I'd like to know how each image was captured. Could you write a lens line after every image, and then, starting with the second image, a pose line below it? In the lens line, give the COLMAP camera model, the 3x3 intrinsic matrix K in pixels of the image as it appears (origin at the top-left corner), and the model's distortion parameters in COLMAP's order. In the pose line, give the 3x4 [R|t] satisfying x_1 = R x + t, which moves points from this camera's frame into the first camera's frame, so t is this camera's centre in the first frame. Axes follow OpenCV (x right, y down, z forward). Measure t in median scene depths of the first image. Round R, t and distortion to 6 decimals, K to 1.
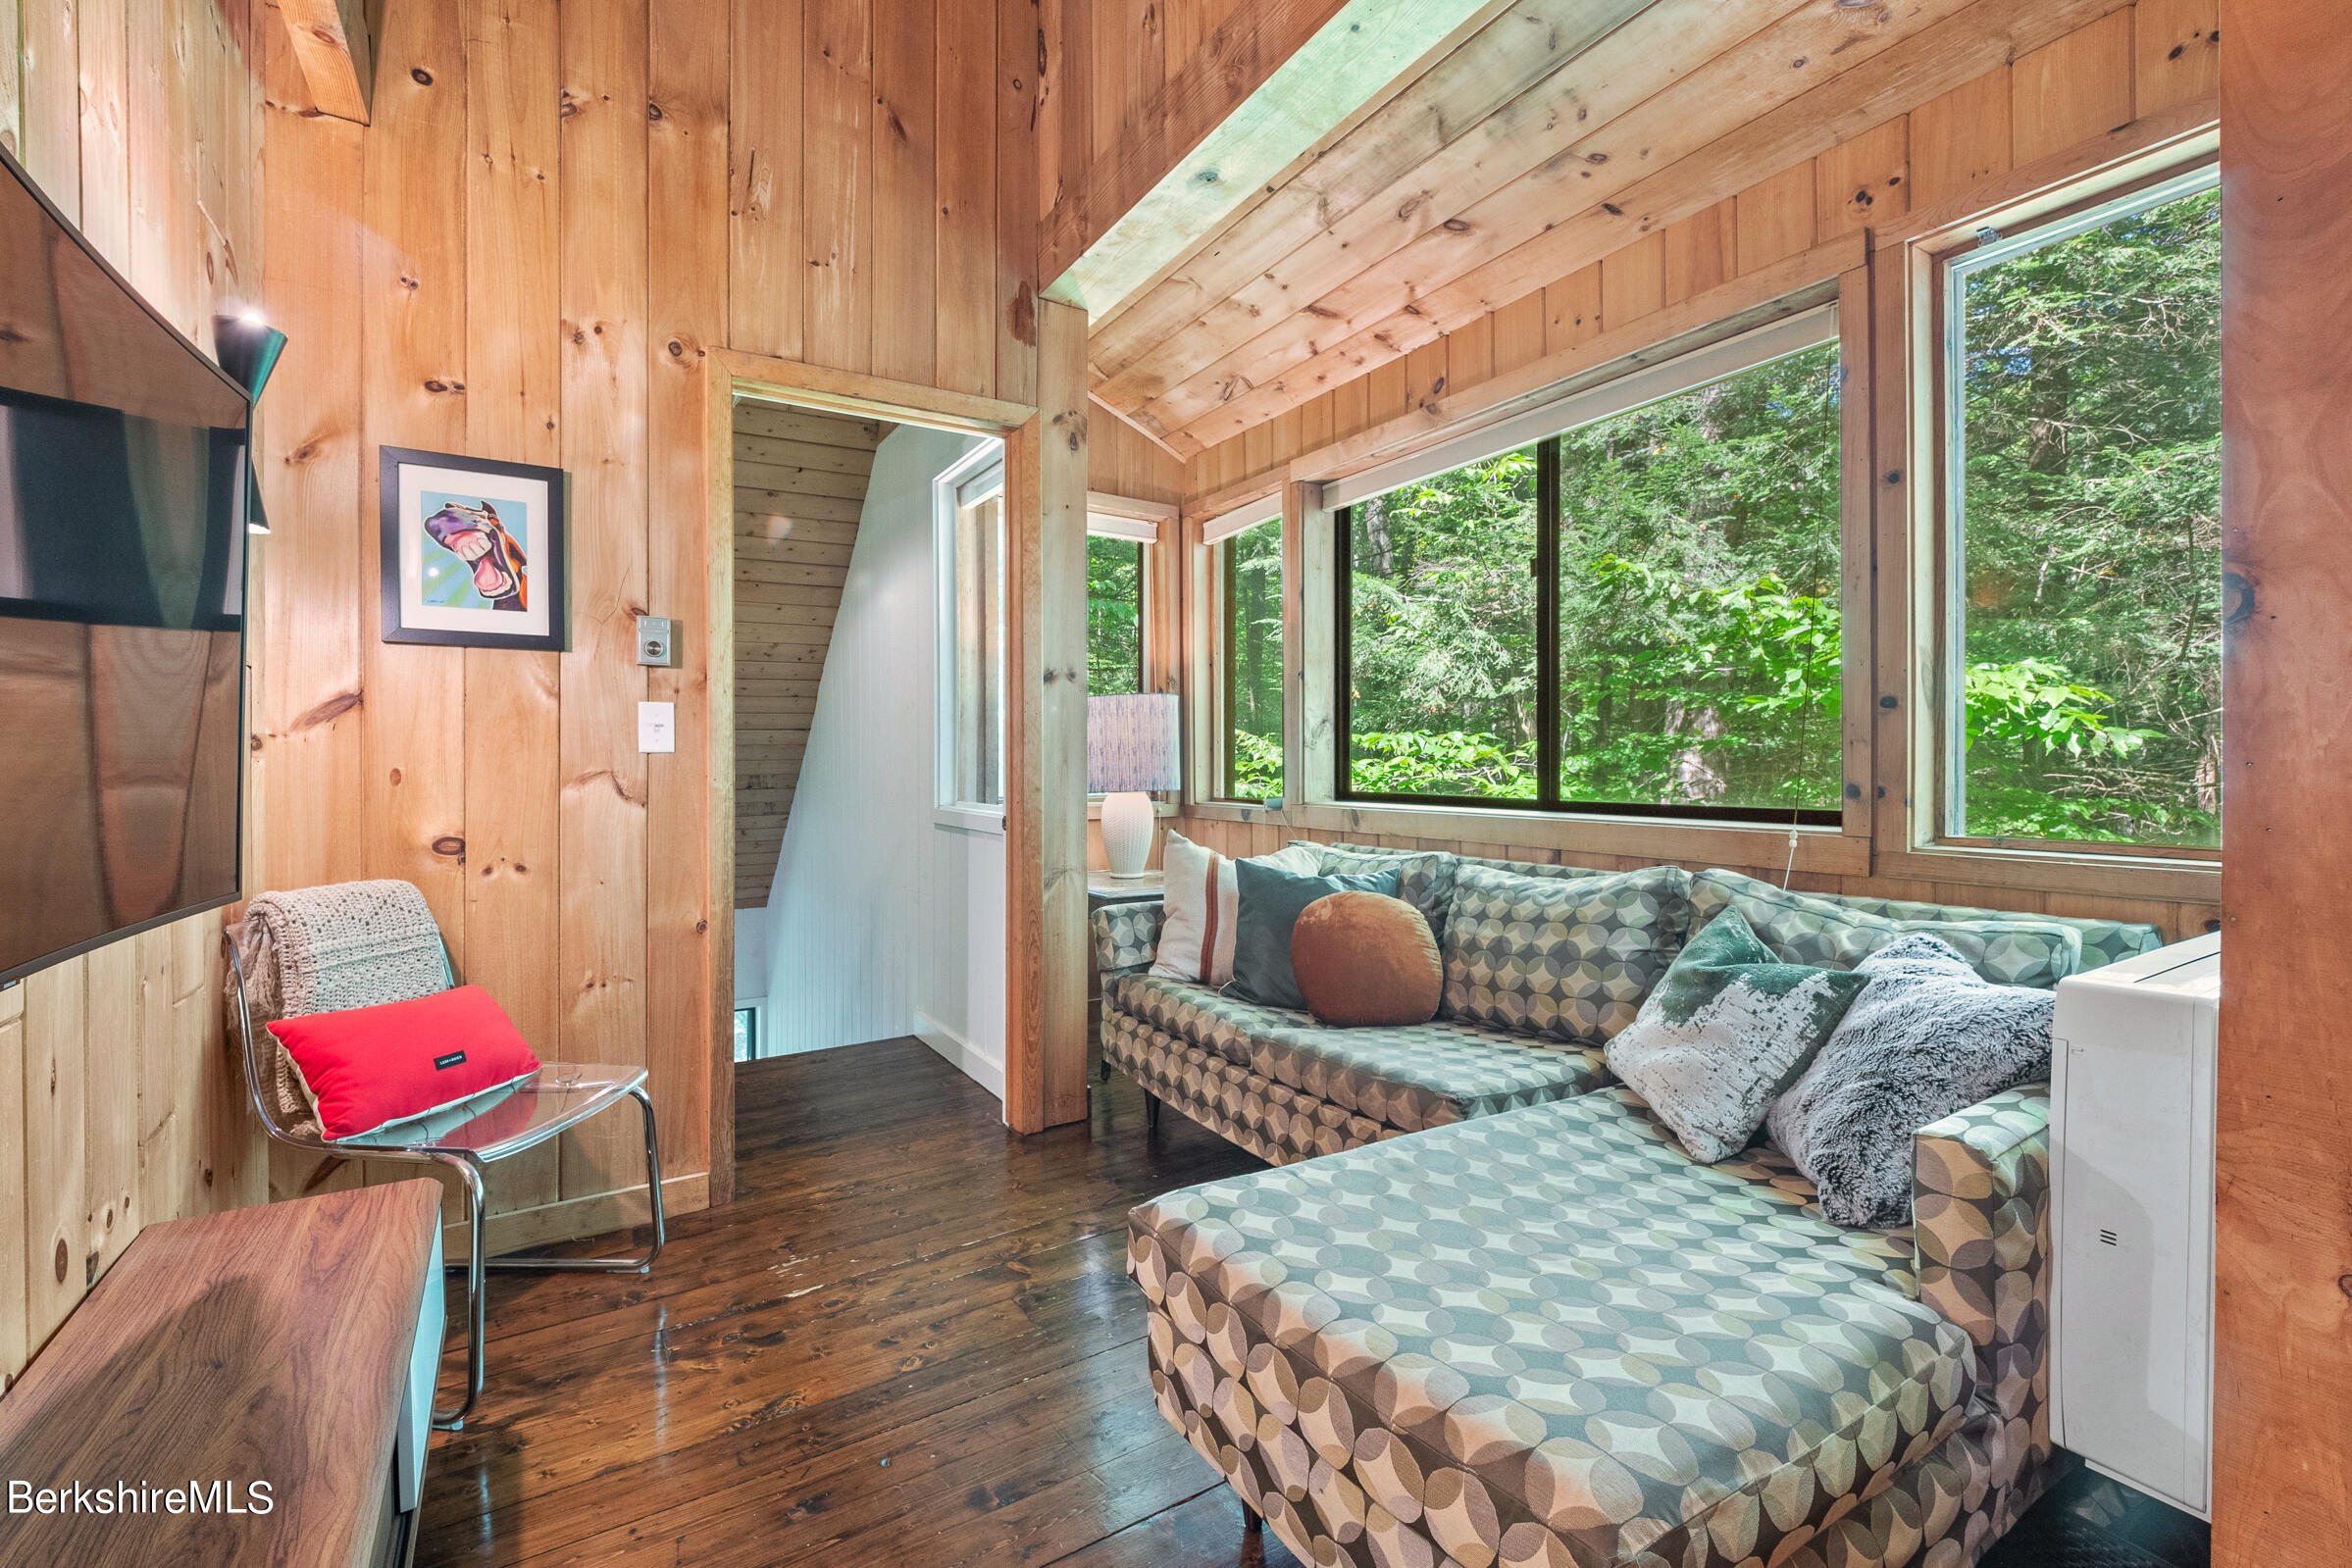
lens RADIAL K [[1002.9, 0, 1175.2], [0, 1002.9, 770.7], [0, 0, 1]] dist [-0.000149, -0.000006]
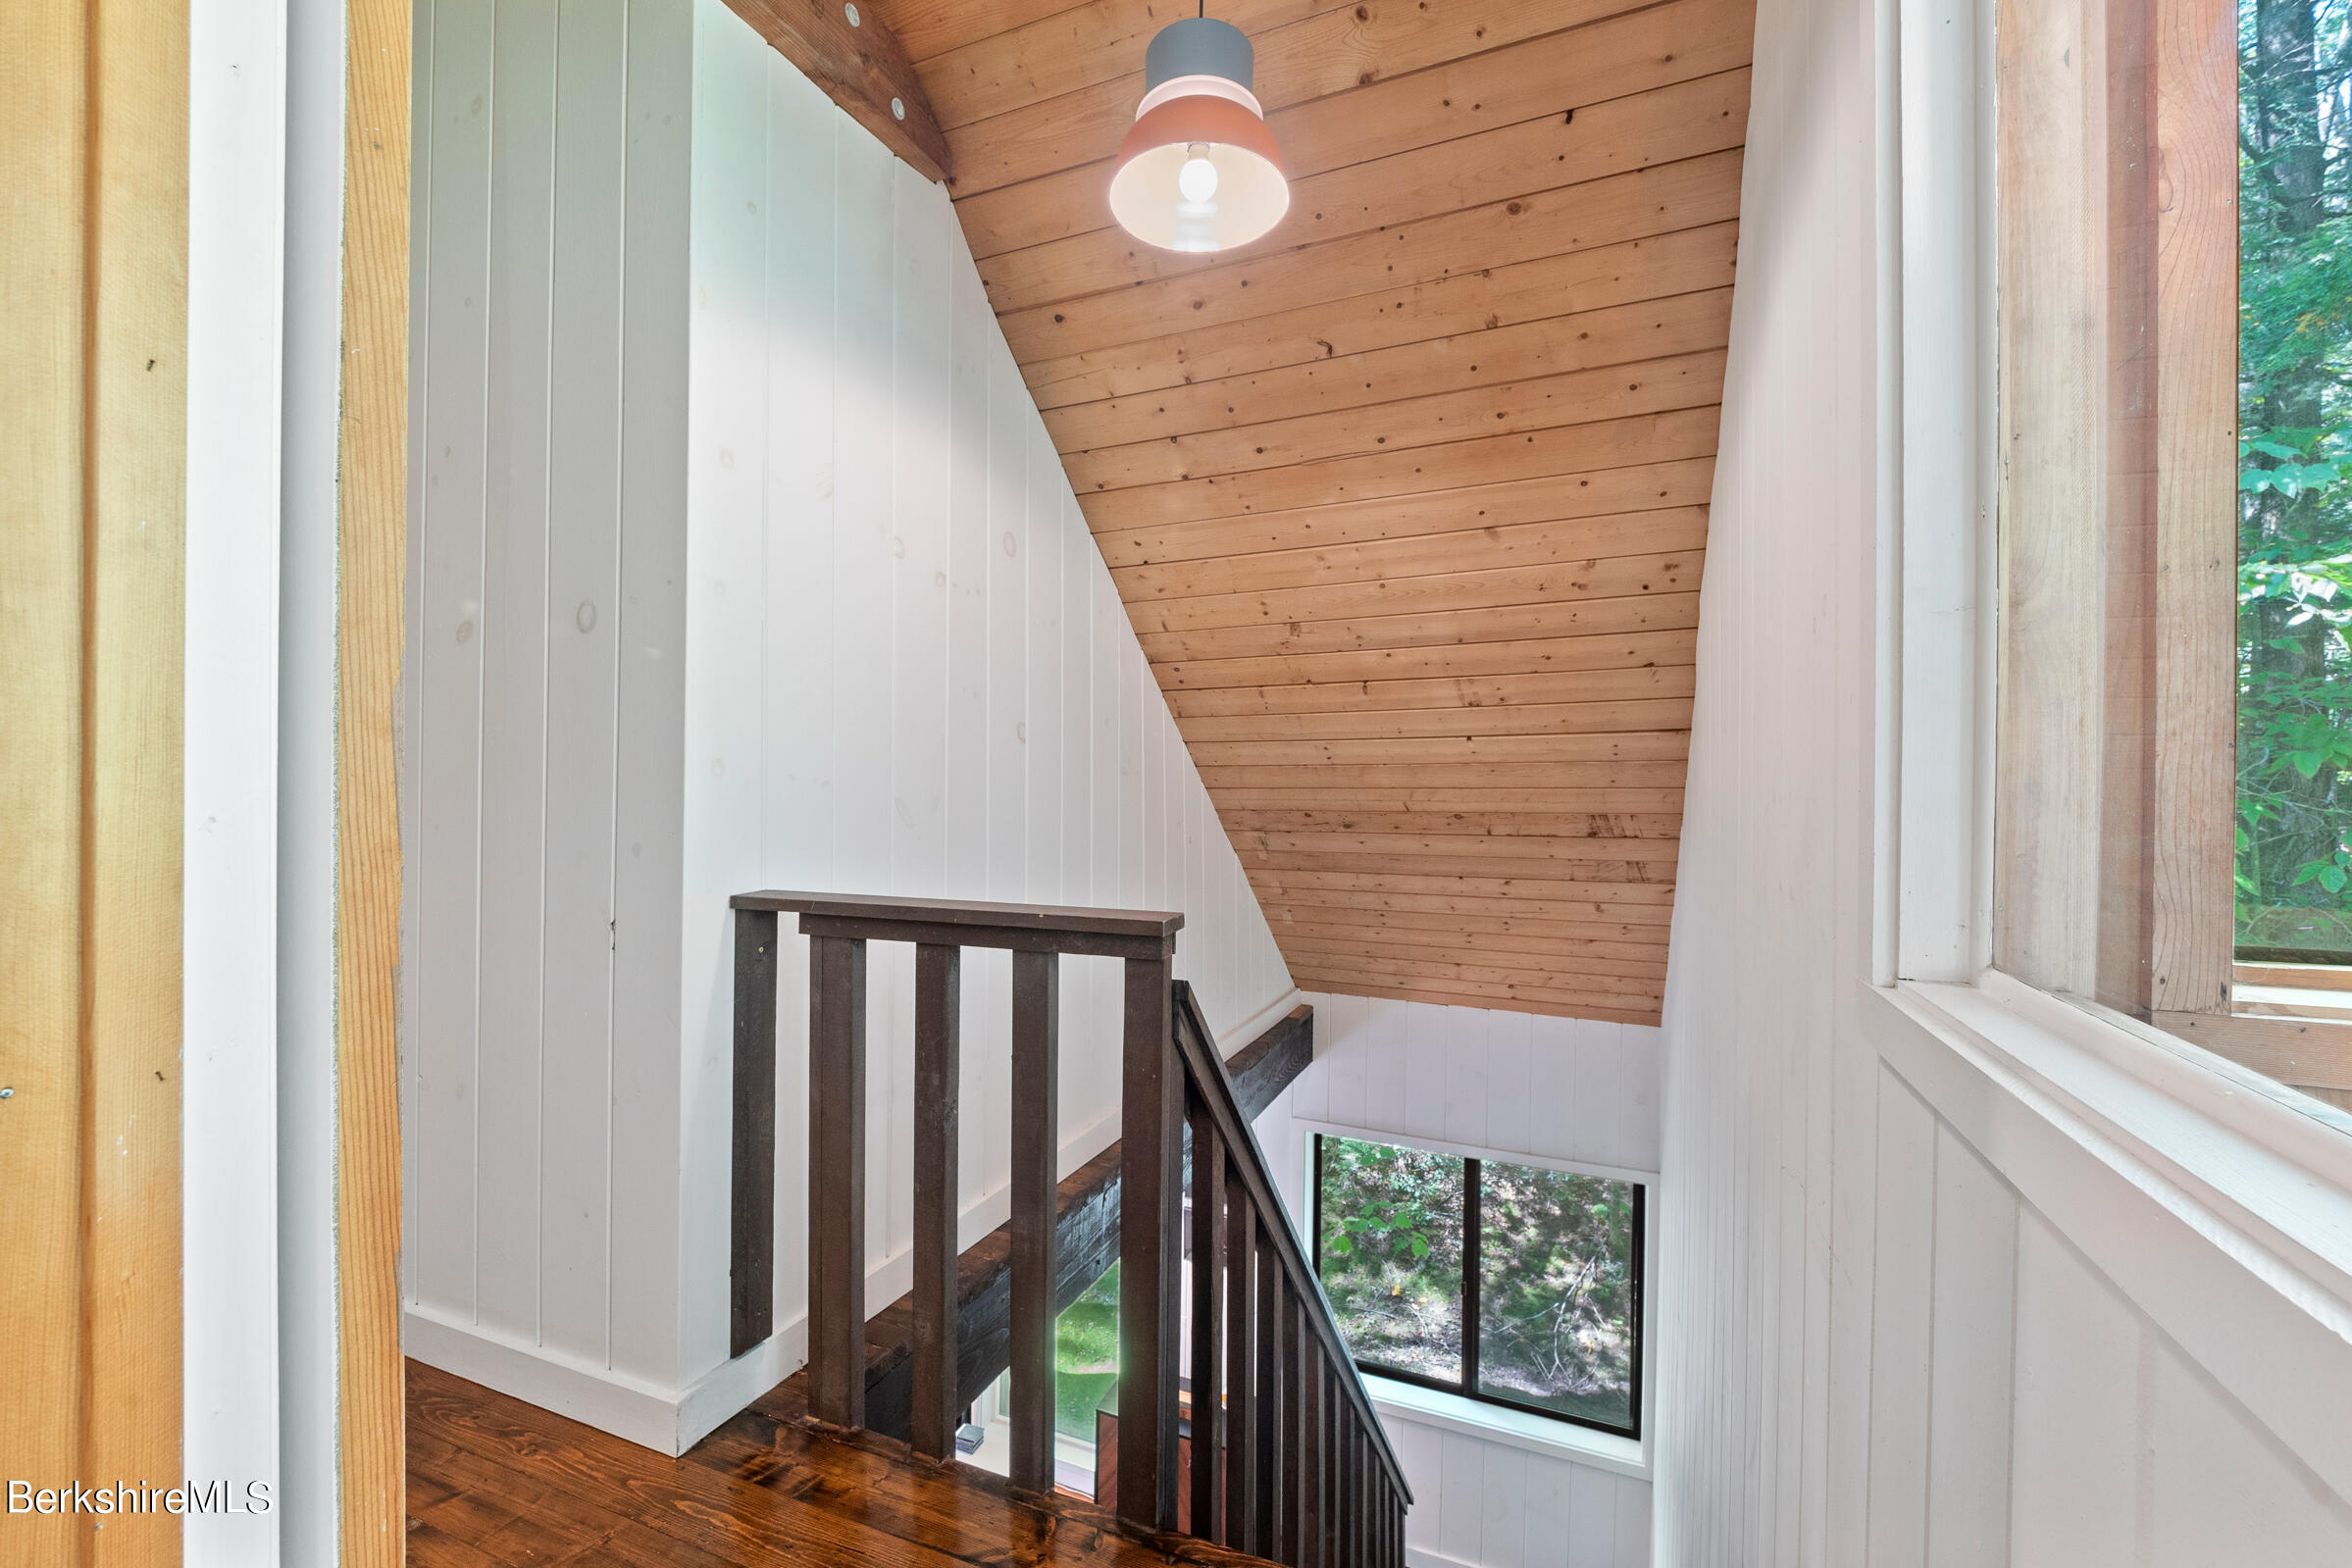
lens RADIAL K [[1002.9, 0, 1172.8], [0, 1002.9, 786.9], [0, 0, 1]] dist [-0.000149, -0.000006]
pose [[0.571914, 0.004782, -0.820299, -0.096062], [-0.008440, 0.999964, -0.000055, -0.009579], [0.820270, 0.006955, 0.571934, 0.504944]]
